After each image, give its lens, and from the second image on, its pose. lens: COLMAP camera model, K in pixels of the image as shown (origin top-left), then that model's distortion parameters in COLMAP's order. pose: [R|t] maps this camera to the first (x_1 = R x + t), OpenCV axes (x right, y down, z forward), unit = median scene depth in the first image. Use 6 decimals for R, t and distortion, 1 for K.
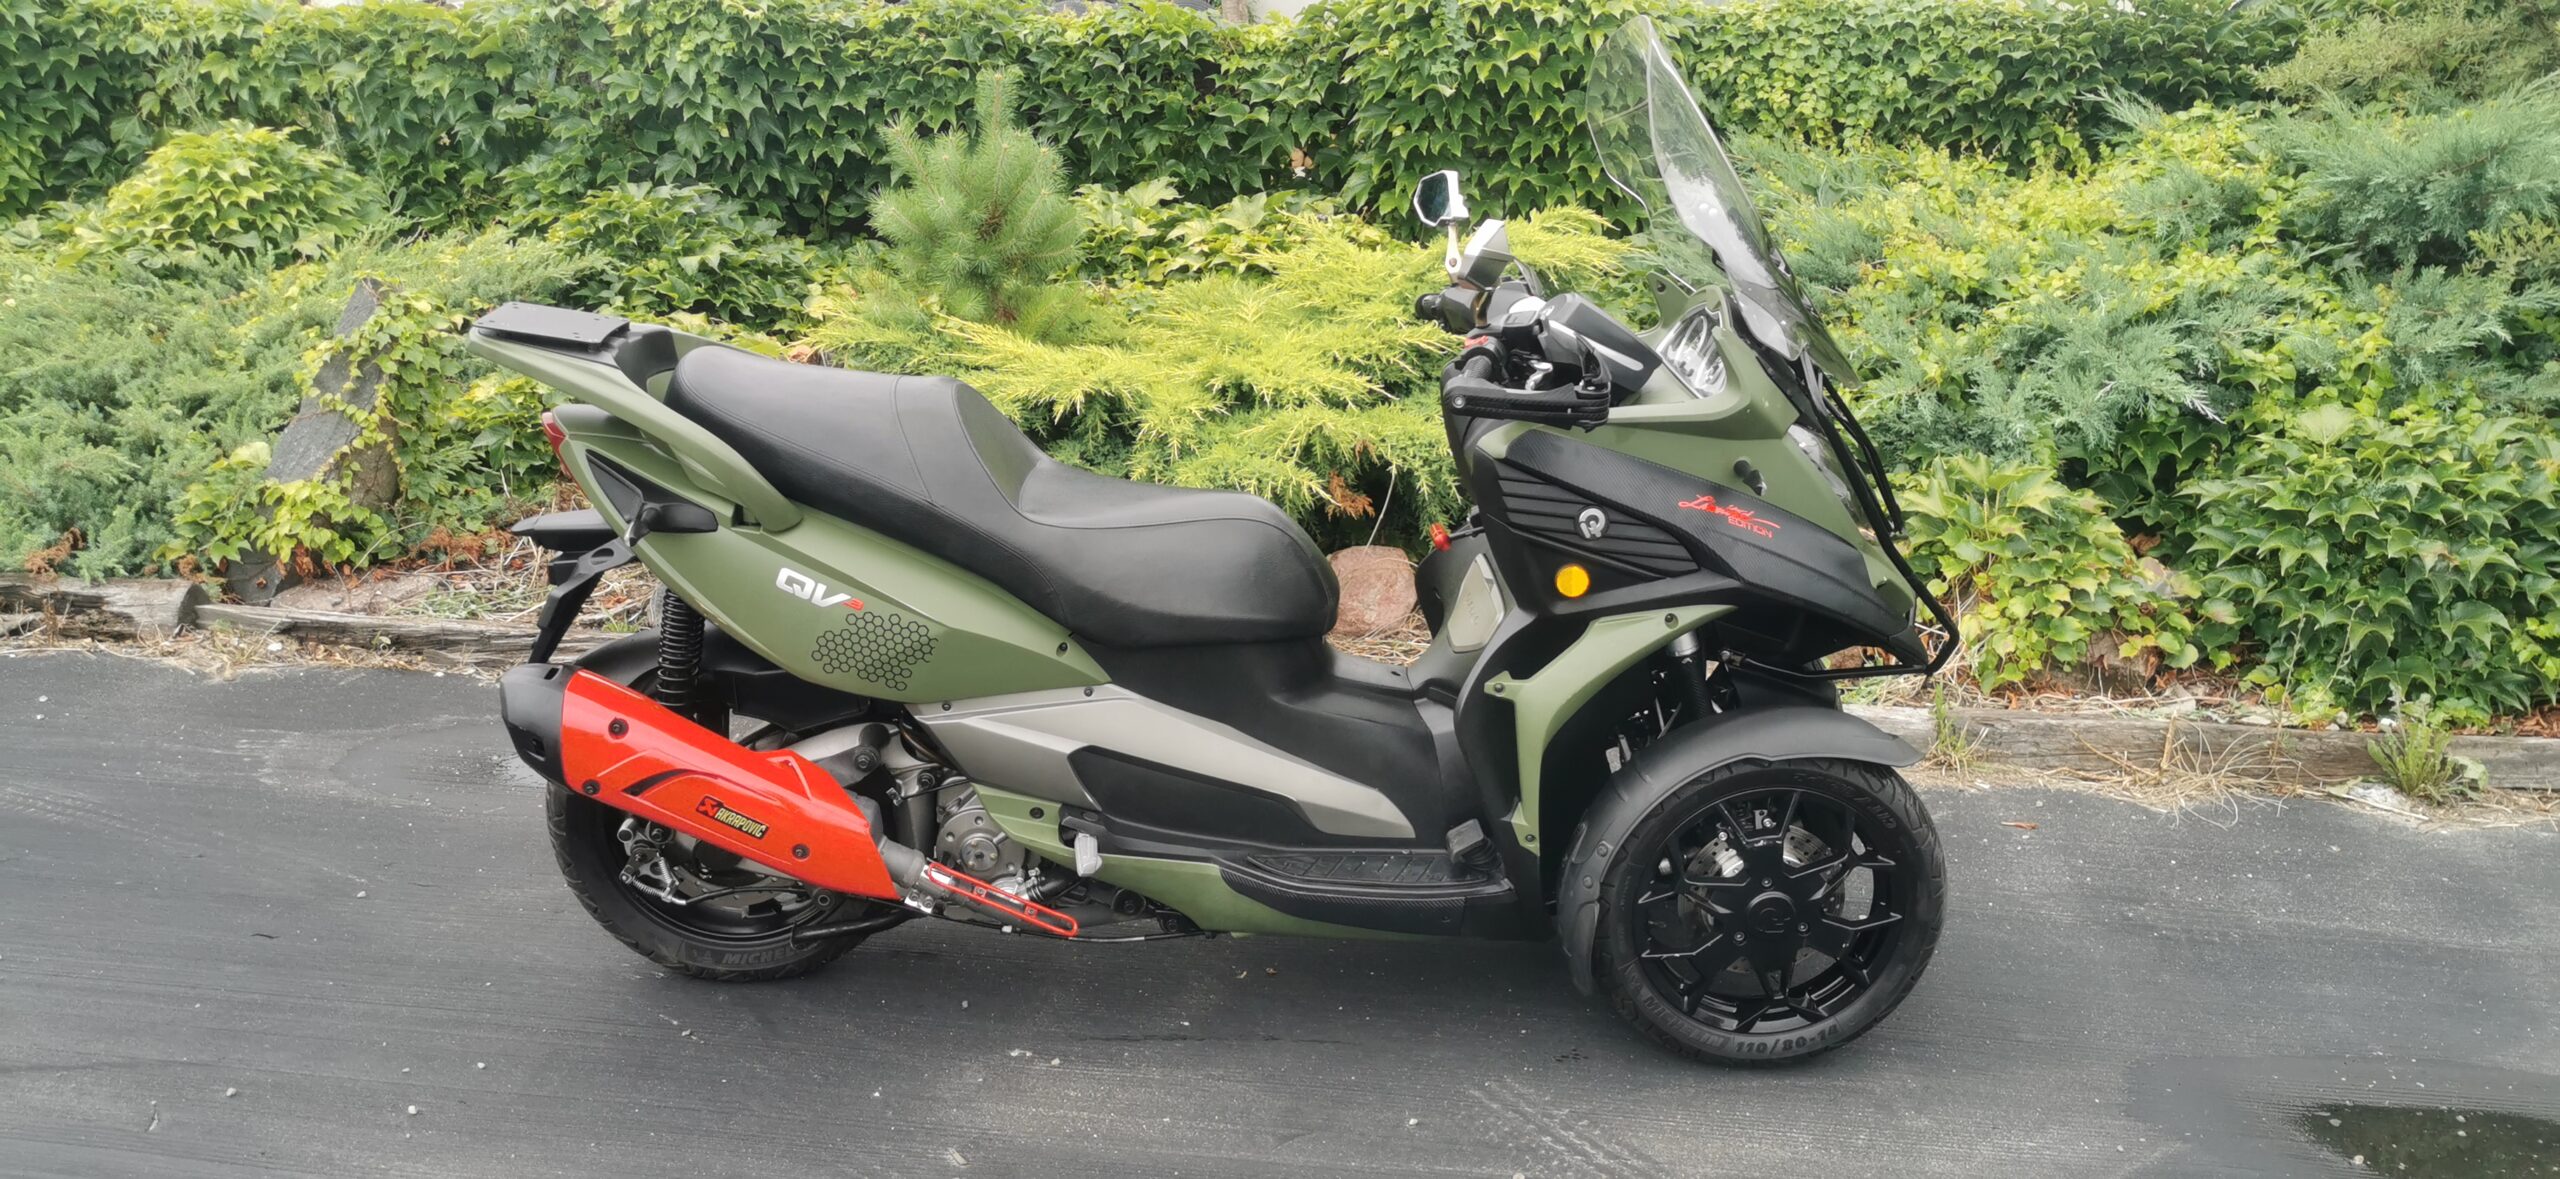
lens RADIAL K [[1970.4, 0, 1280.0], [0, 1970.4, 589.5], [0, 0, 1]] dist [0.073089, -0.112884]
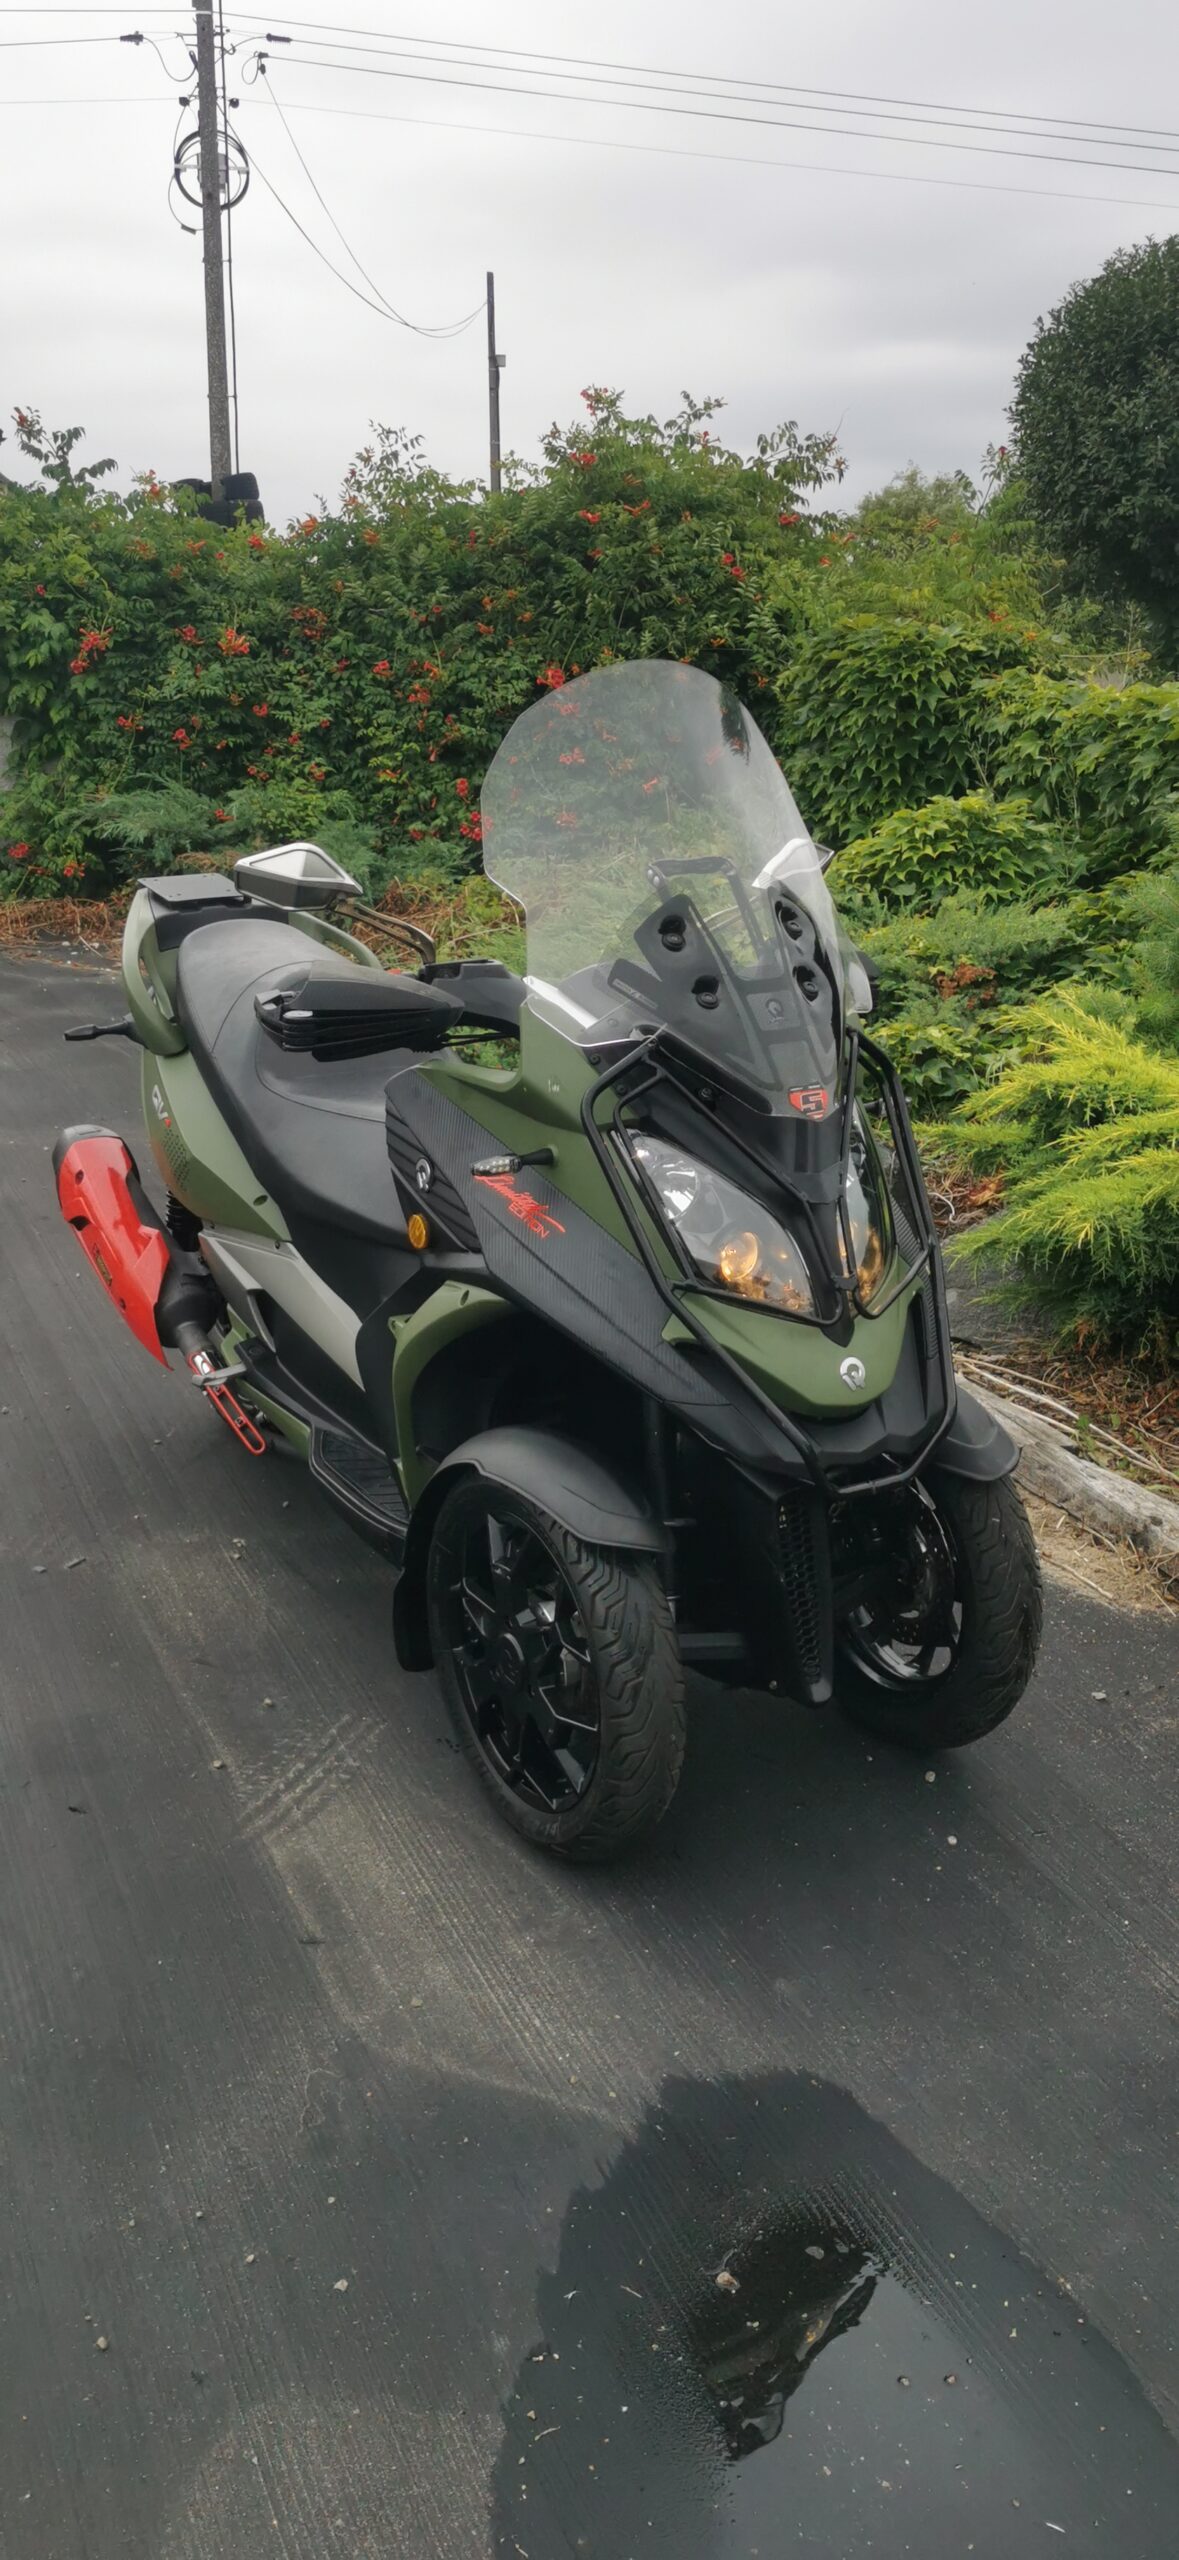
lens RADIAL K [[2112.4, 0, 619.2], [0, 2112.4, 1281.1], [0, 0, 1]] dist [0.029971, -0.001536]
pose [[0.523193, 0.243367, -0.816726, 0.596582], [-0.267846, 0.956752, 0.113510, -0.070772], [0.809029, 0.159369, 0.565751, 0.279611]]
